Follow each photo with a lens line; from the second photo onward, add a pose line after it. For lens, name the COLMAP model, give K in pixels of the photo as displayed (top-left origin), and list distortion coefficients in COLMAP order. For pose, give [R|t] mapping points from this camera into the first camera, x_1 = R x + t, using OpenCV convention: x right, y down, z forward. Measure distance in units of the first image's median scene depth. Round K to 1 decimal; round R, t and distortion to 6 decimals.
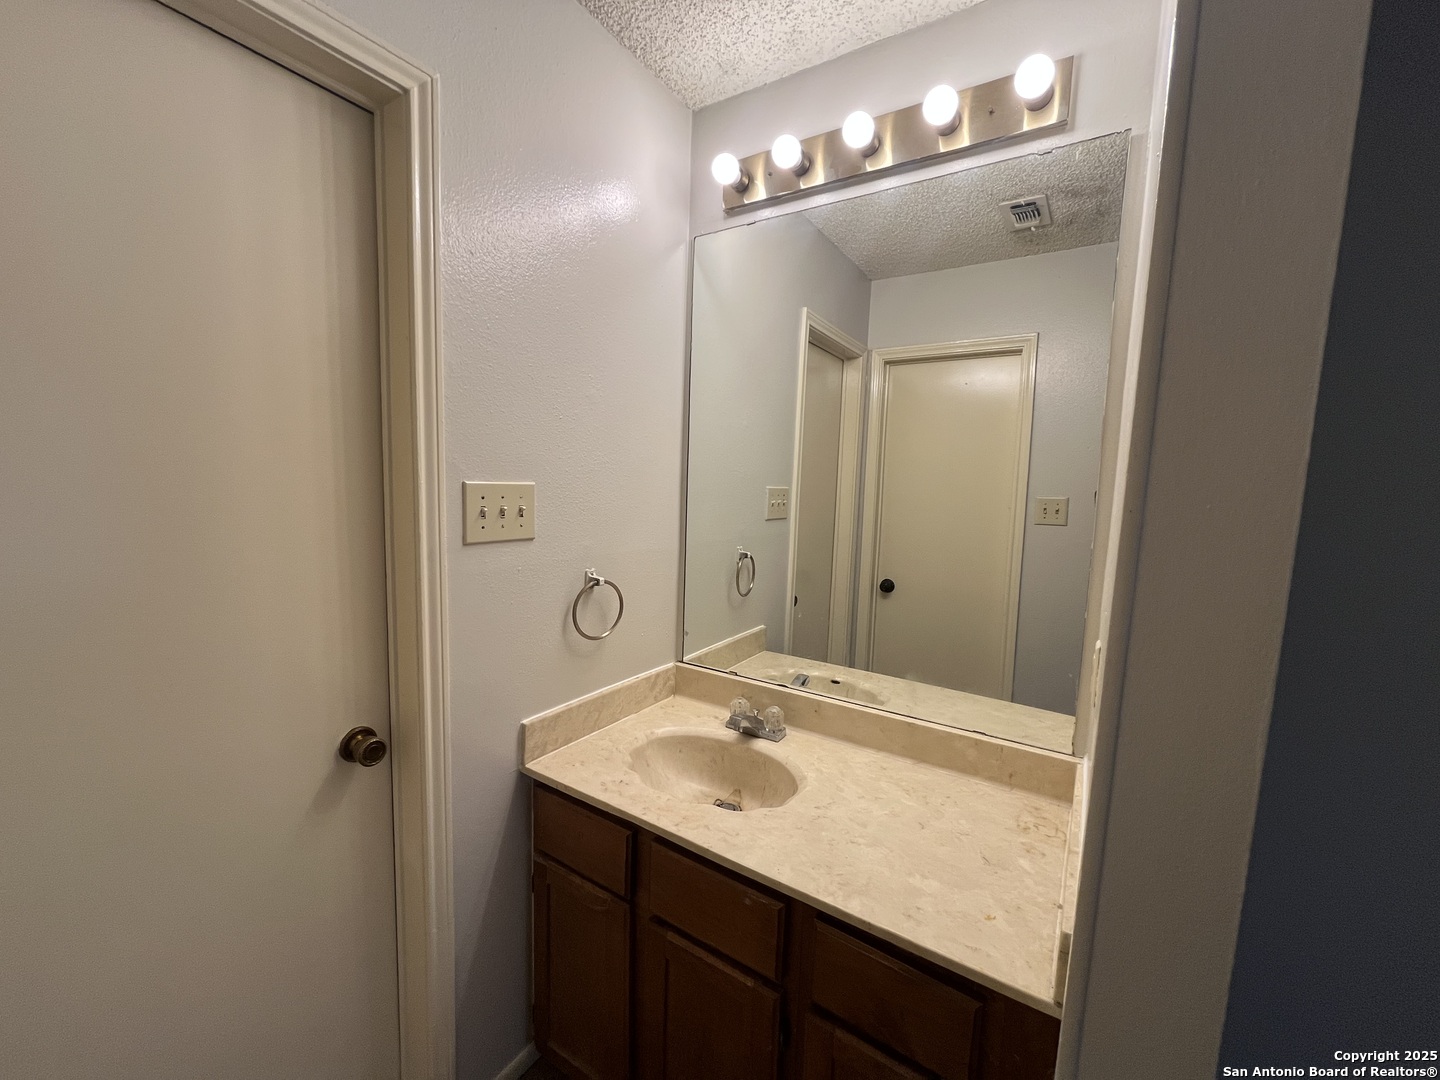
lens RADIAL K [[579.2, 0, 719.1], [0, 579.2, 541.7], [0, 0, 1]] dist [0.001489, -0.000617]
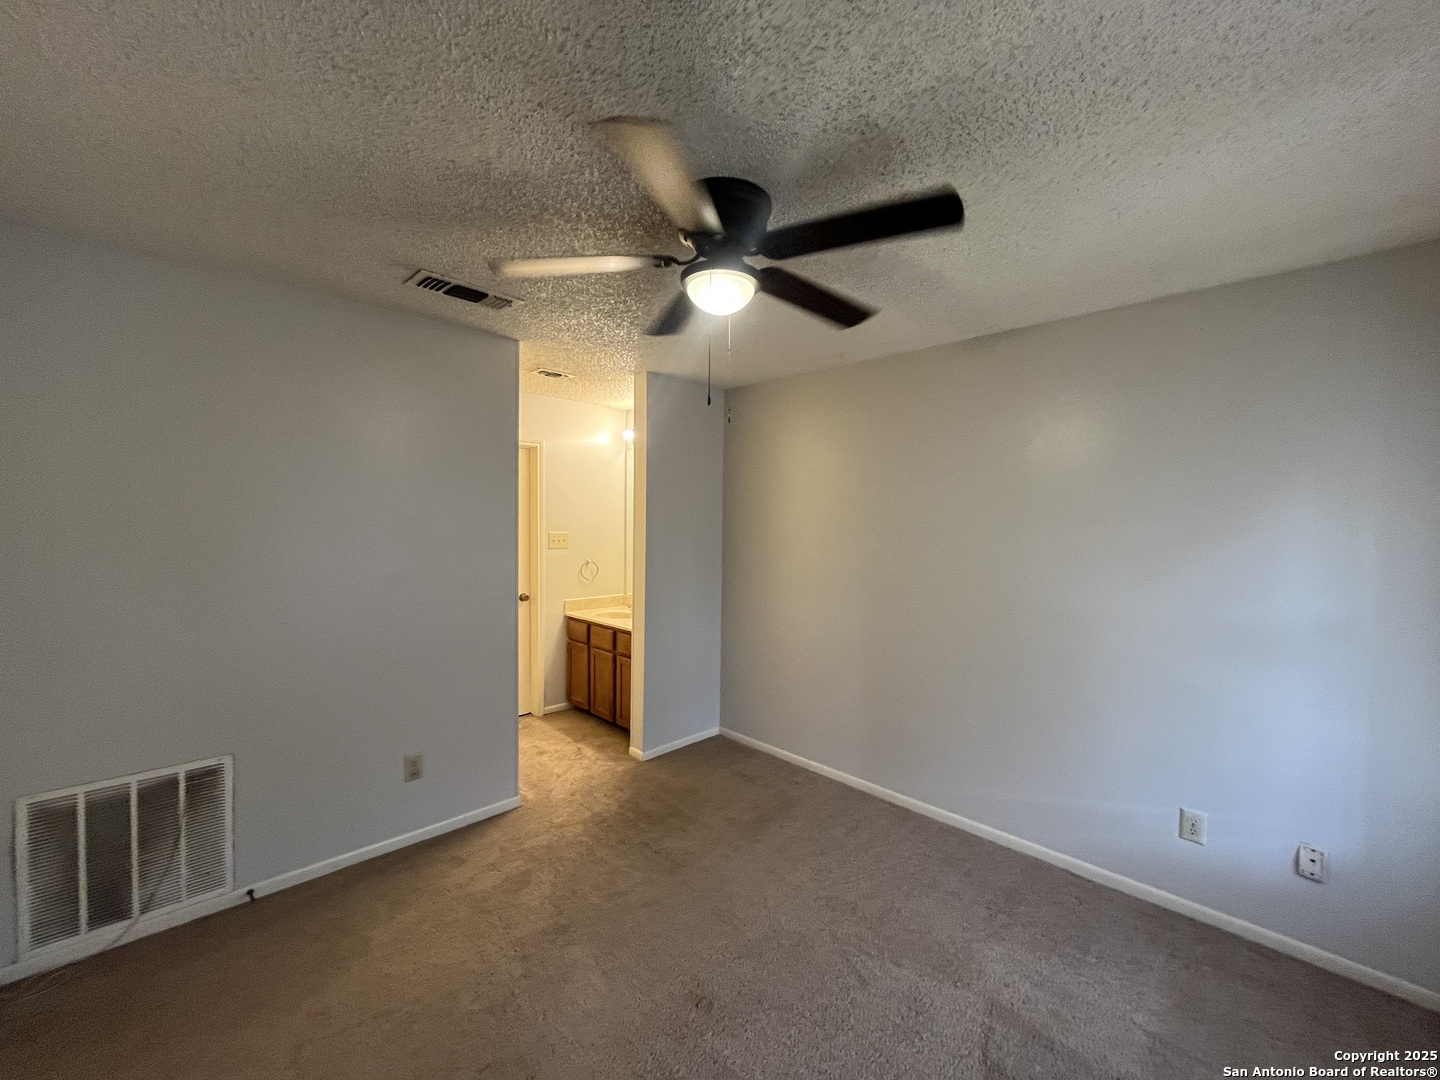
lens RADIAL K [[579.2, 0, 712.2], [0, 579.2, 539.2], [0, 0, 1]] dist [0.001489, -0.000617]
pose [[0.974825, -0.019382, -0.222128, 1.442612], [0.002105, 0.996971, -0.077751, 0.237453], [0.222962, 0.075326, 0.971913, -2.457847]]
